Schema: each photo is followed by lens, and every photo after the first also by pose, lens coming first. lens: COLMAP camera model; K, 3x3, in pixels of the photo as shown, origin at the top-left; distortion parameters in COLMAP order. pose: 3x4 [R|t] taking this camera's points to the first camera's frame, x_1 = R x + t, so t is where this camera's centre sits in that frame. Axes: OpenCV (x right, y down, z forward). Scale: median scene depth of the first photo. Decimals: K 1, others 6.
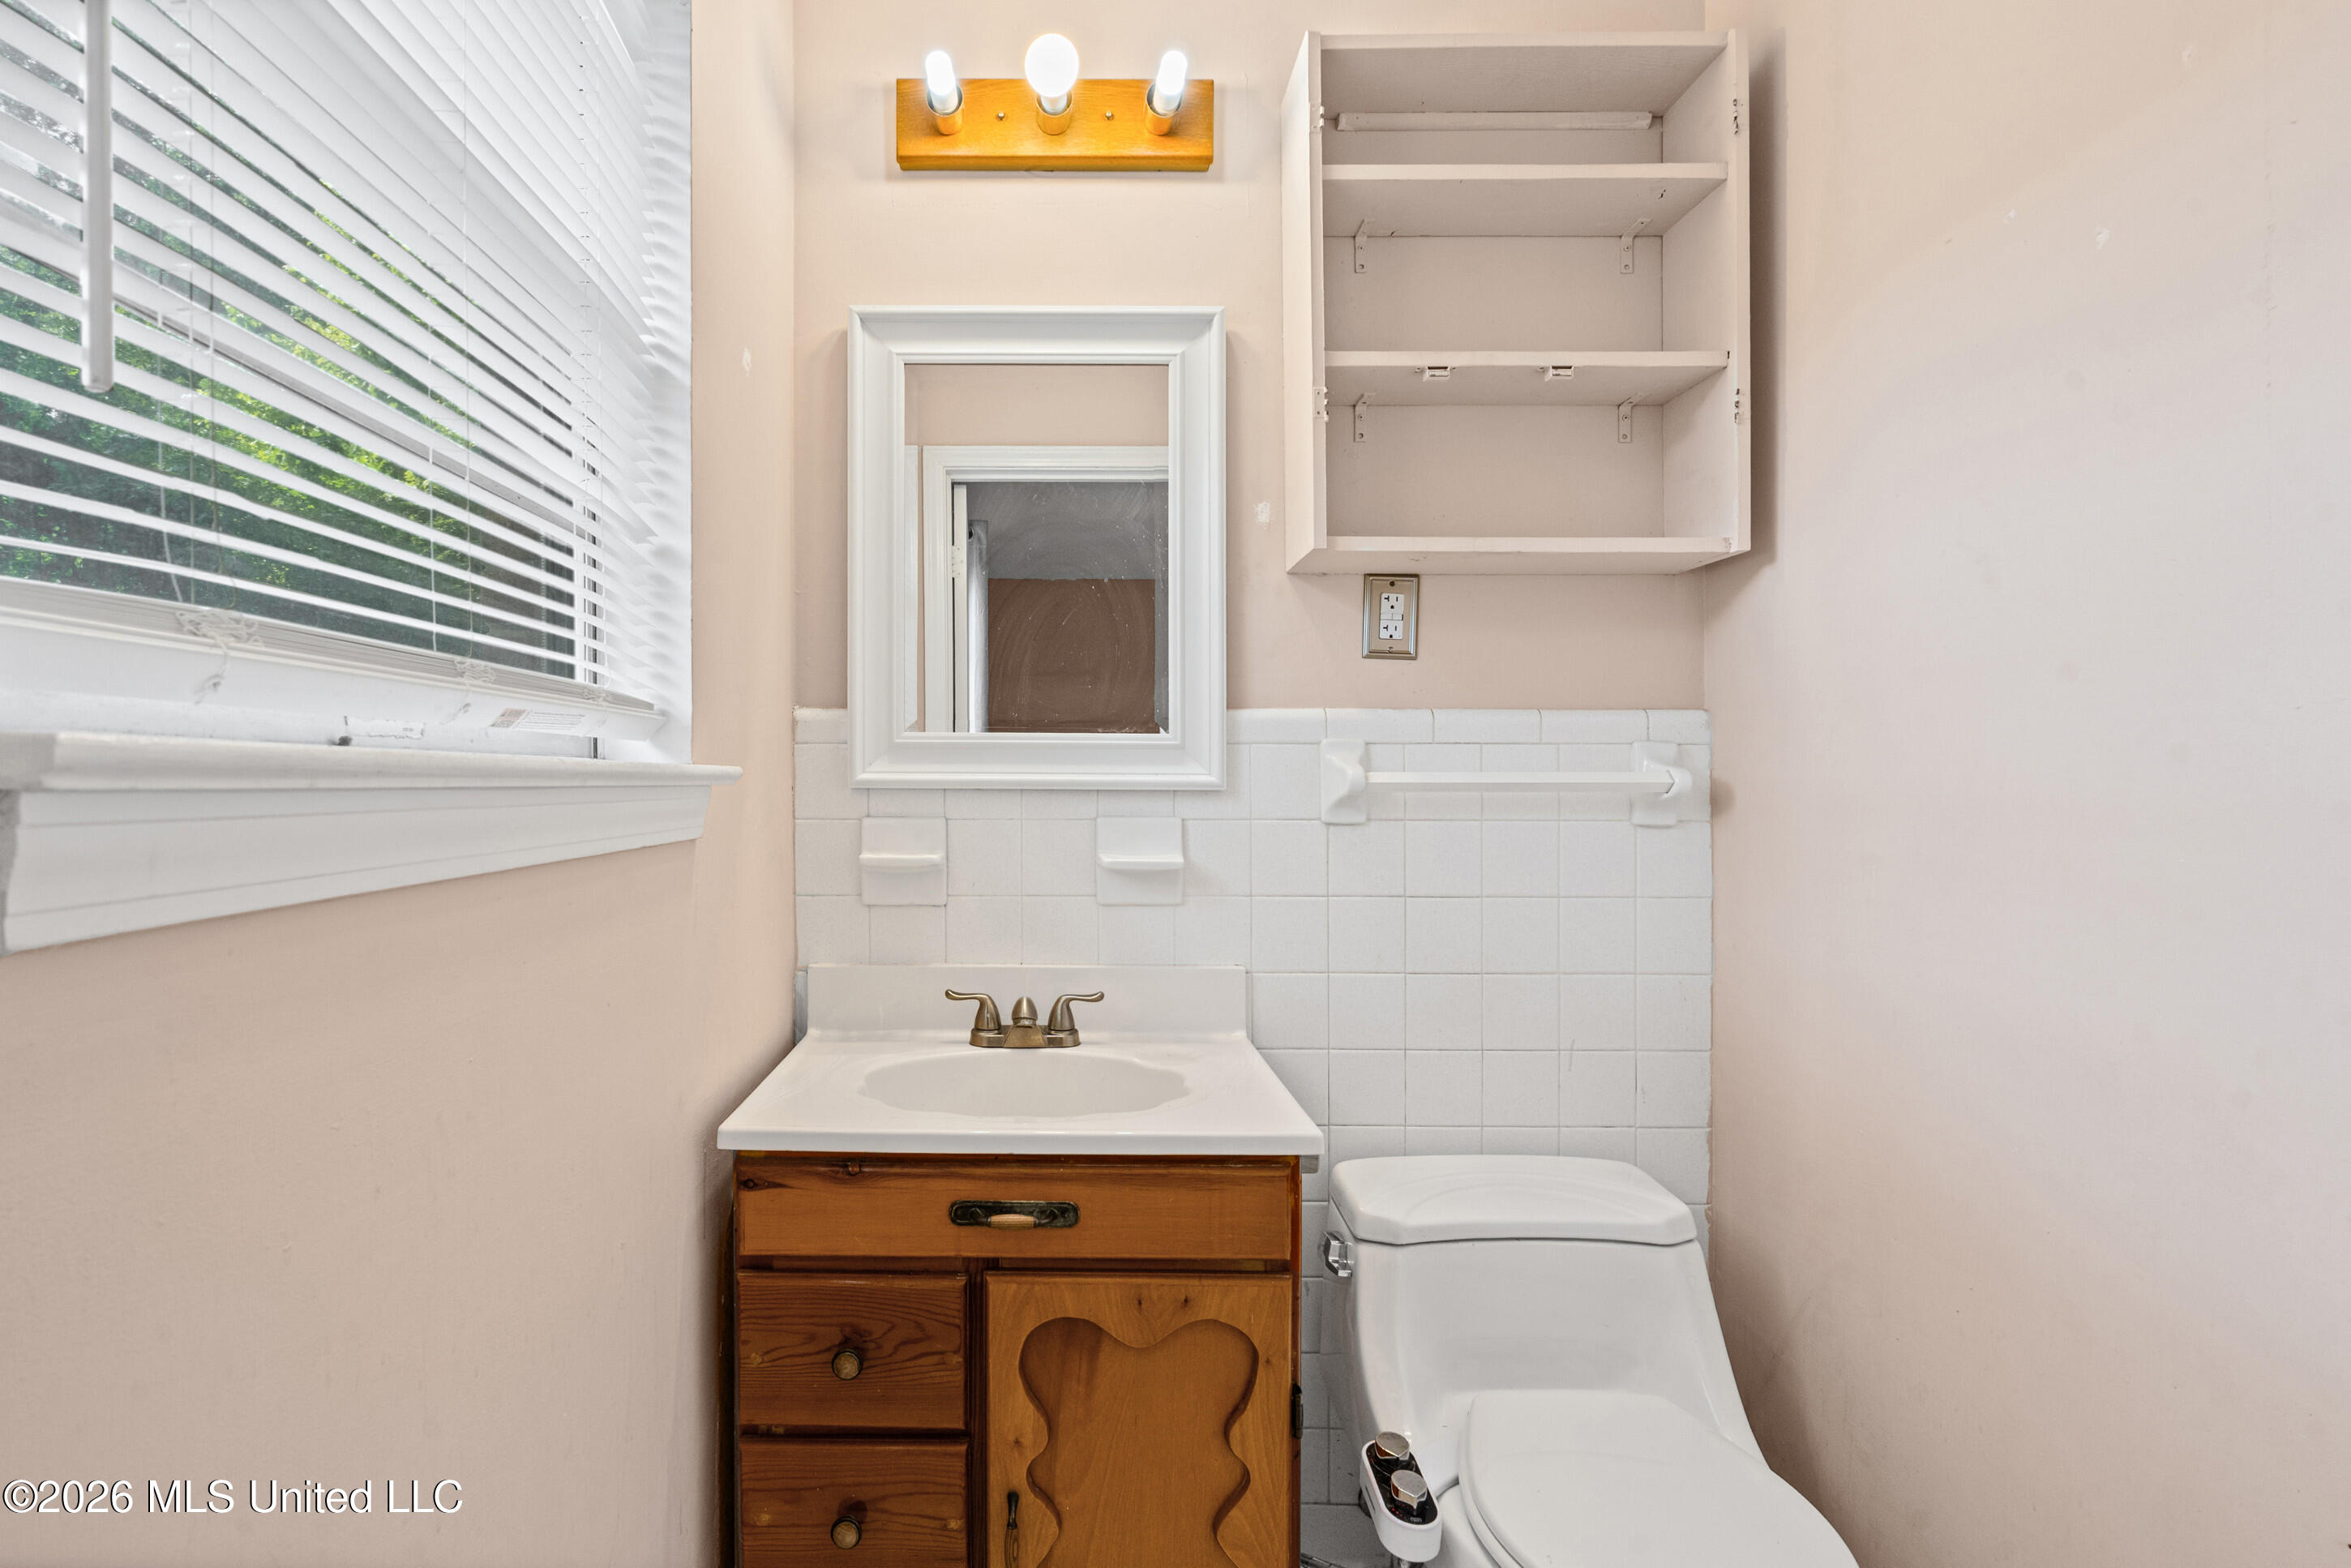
lens RADIAL K [[1100.6, 0, 1169.3], [0, 1100.6, 759.8], [0, 0, 1]] dist [-0.003323, -0.000743]
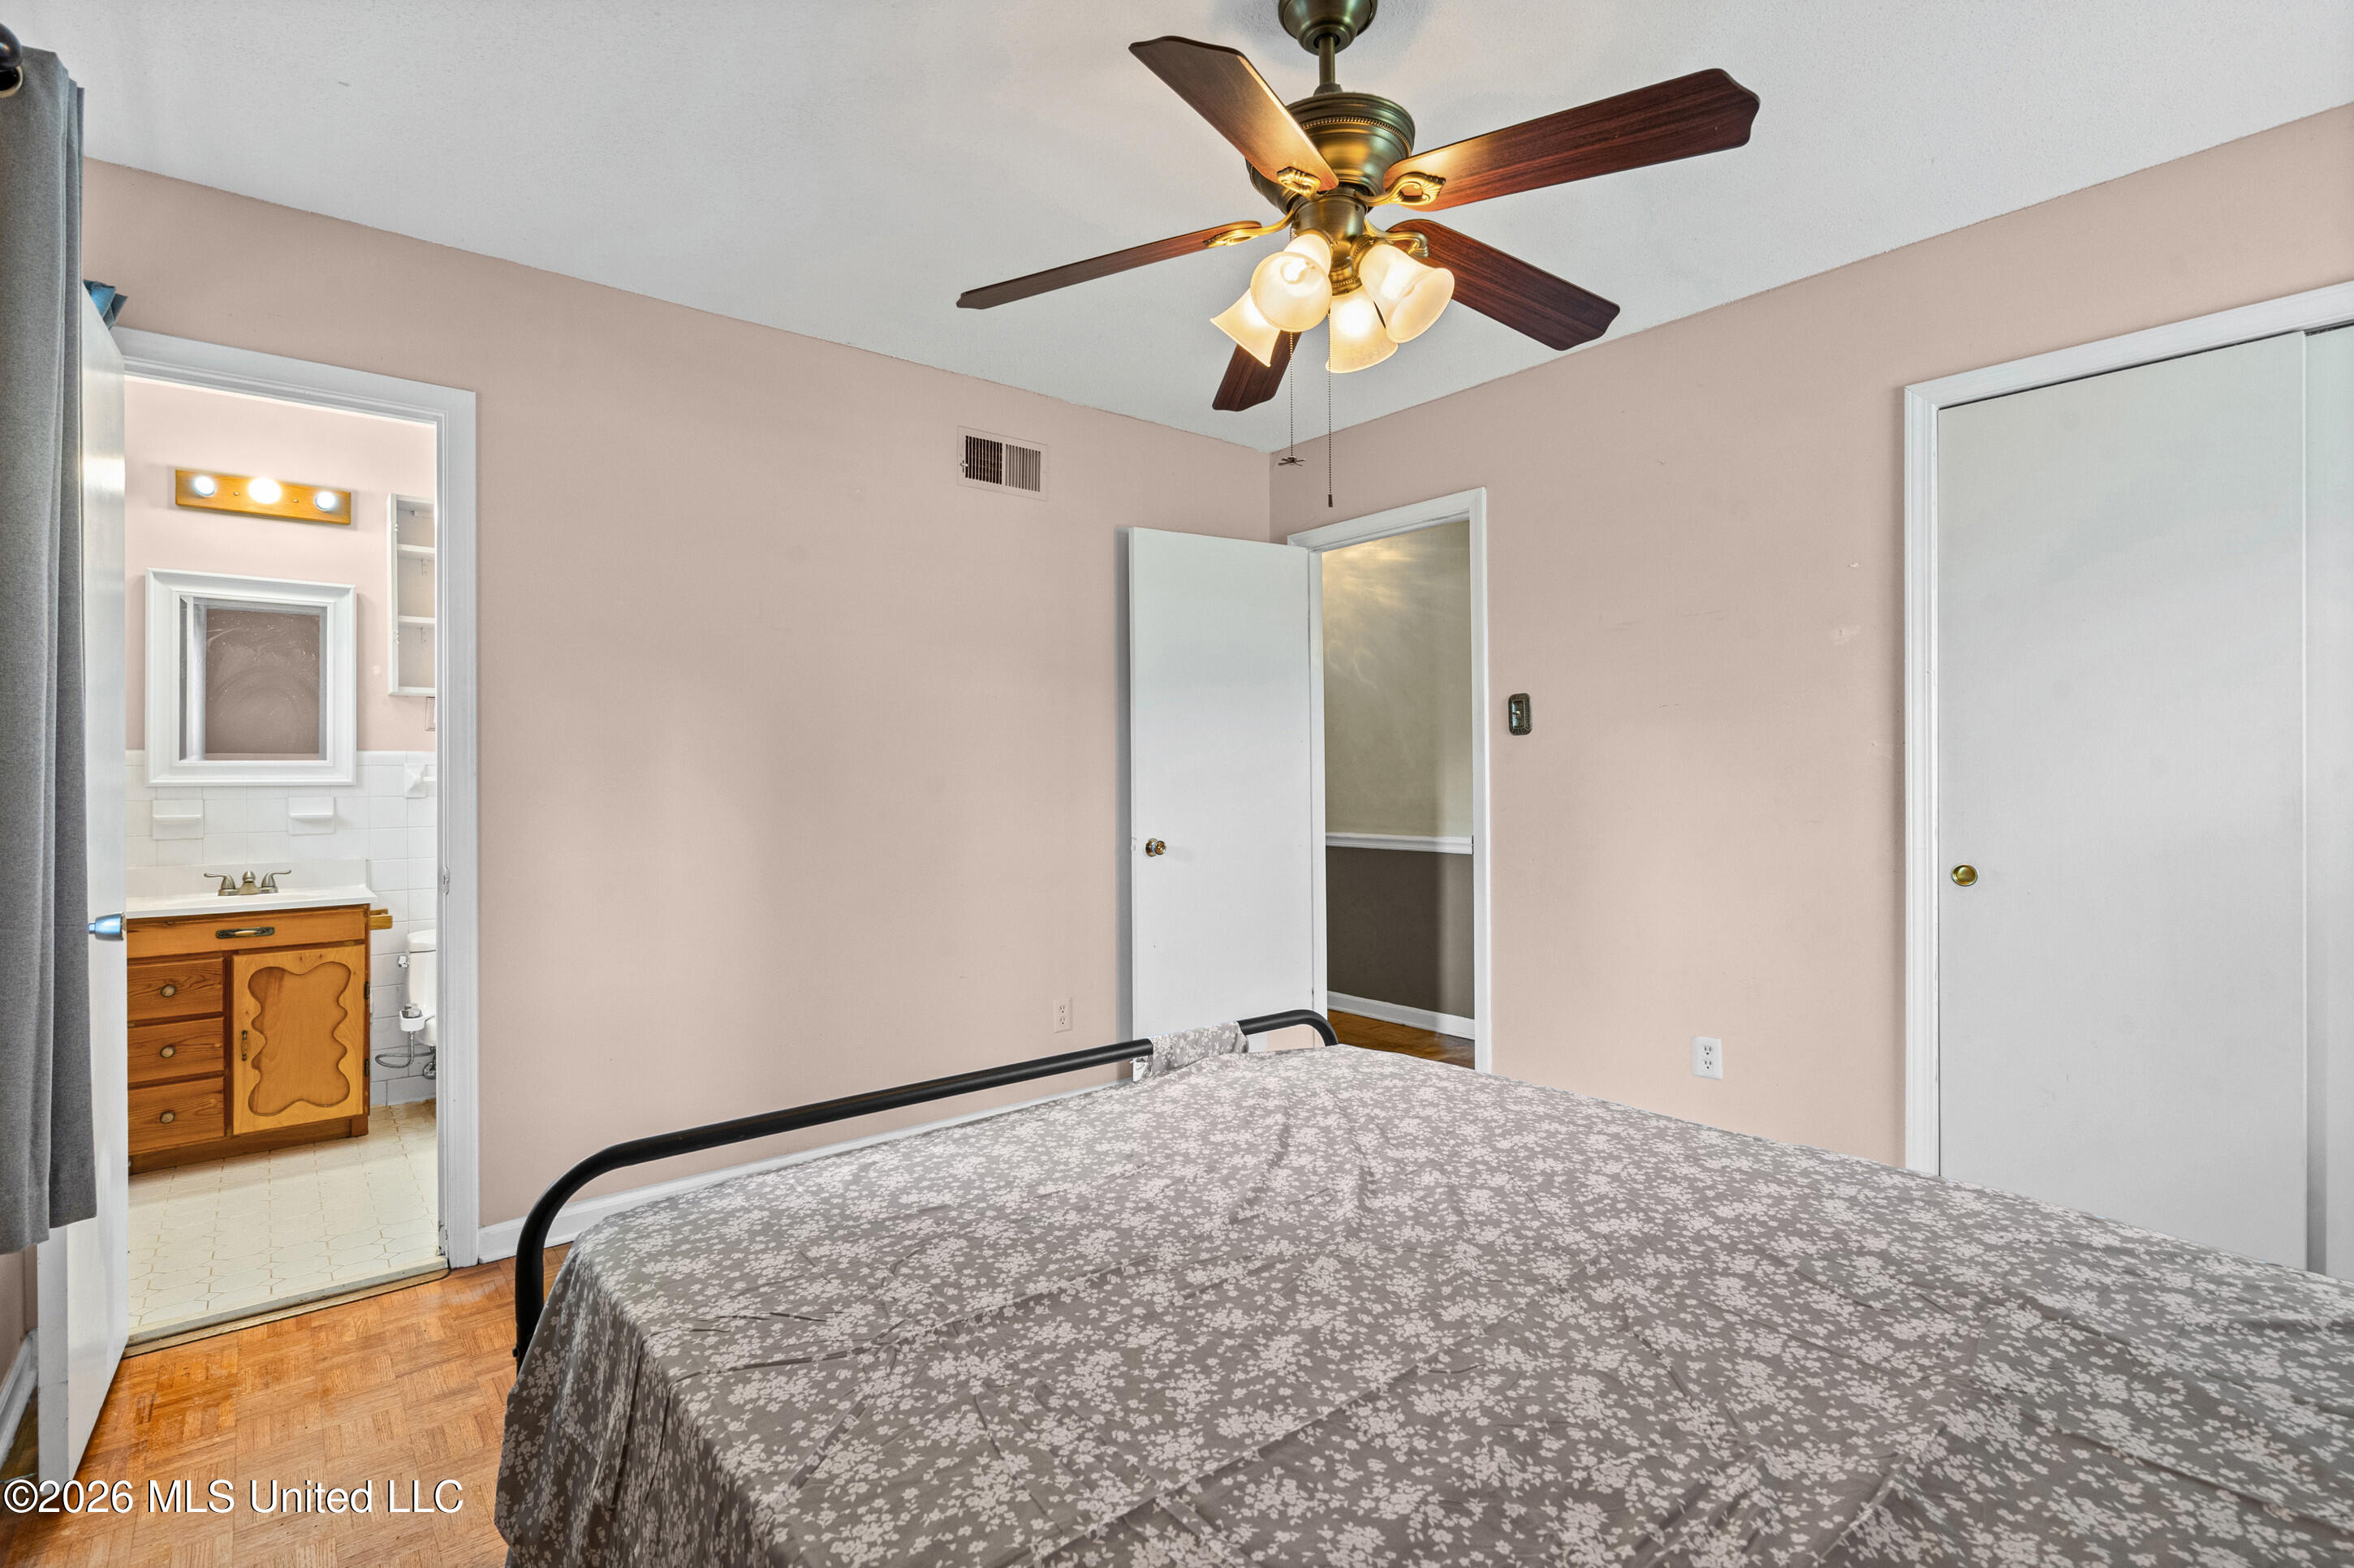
lens RADIAL K [[1101.8, 0, 1170.7], [0, 1101.8, 759.8], [0, 0, 1]] dist [-0.003323, -0.000743]
pose [[0.837643, 0.000343, 0.546217, 0.244295], [0.006032, 0.999933, -0.009878, 0.007668], [-0.546184, 0.011569, 0.837585, -2.117532]]
